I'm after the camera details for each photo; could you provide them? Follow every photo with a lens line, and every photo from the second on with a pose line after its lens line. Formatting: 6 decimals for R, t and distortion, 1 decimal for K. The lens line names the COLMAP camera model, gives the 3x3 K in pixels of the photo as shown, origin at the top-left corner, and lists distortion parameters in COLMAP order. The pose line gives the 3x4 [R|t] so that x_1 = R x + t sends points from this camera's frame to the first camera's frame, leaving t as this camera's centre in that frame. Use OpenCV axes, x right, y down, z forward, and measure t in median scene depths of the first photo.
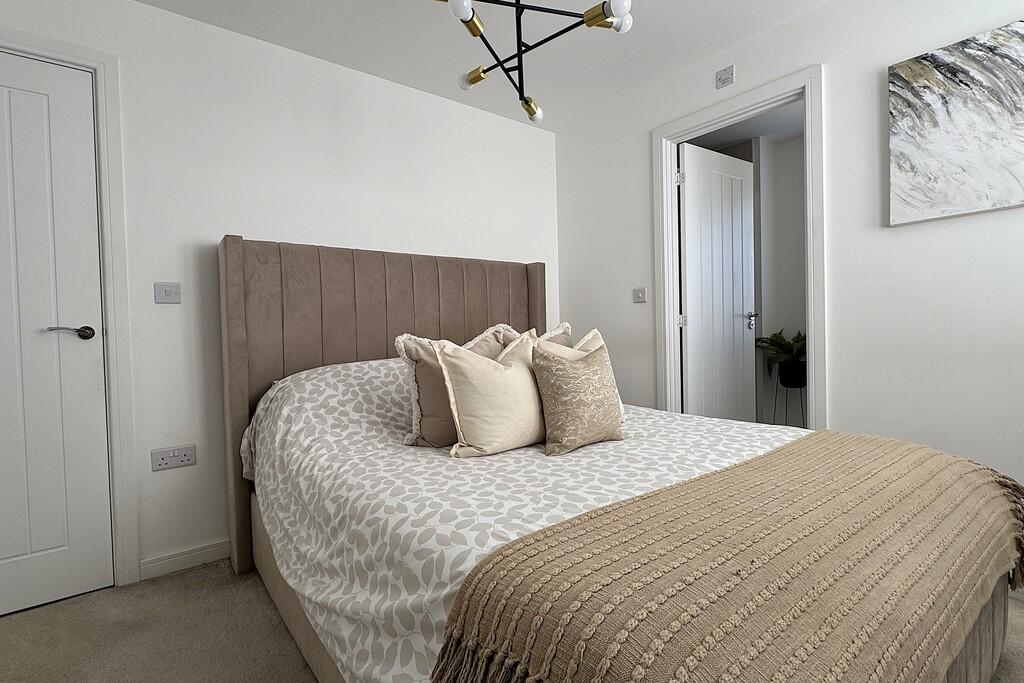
lens RADIAL K [[485.2, 0, 515.5], [0, 485.2, 337.7], [0, 0, 1]] dist [0.000501, -0.000017]
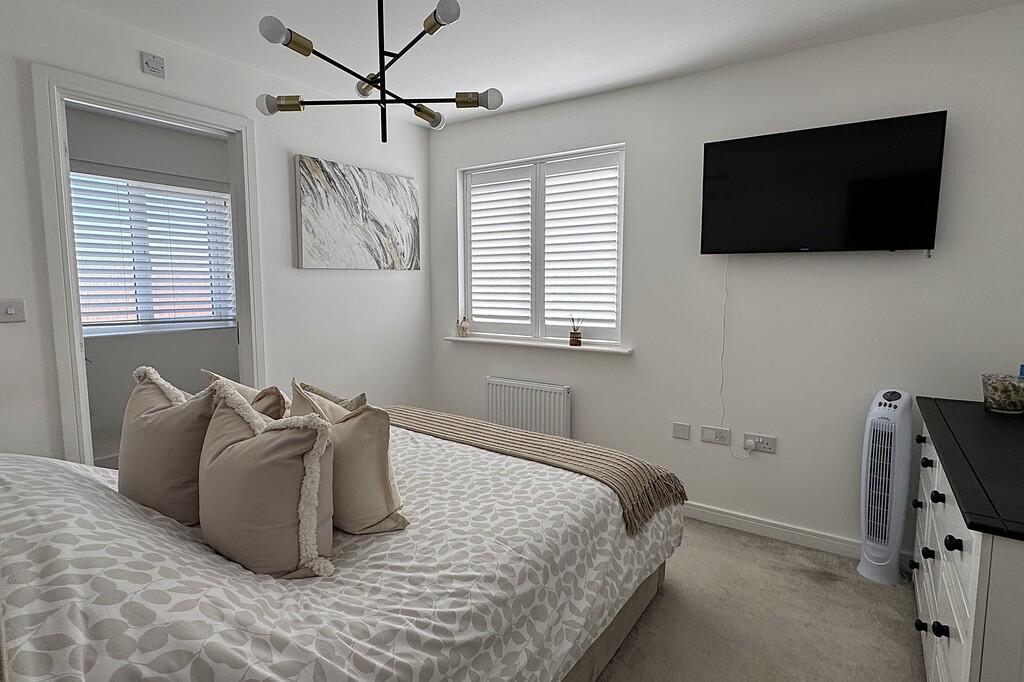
lens RADIAL K [[485.2, 0, 515.5], [0, 485.2, 337.2], [0, 0, 1]] dist [0.000501, -0.000017]
pose [[-0.218937, -0.059756, 0.973907, -0.796023], [0.017214, 0.997731, 0.065087, -0.118323], [-0.975587, 0.031015, -0.217412, 0.748280]]
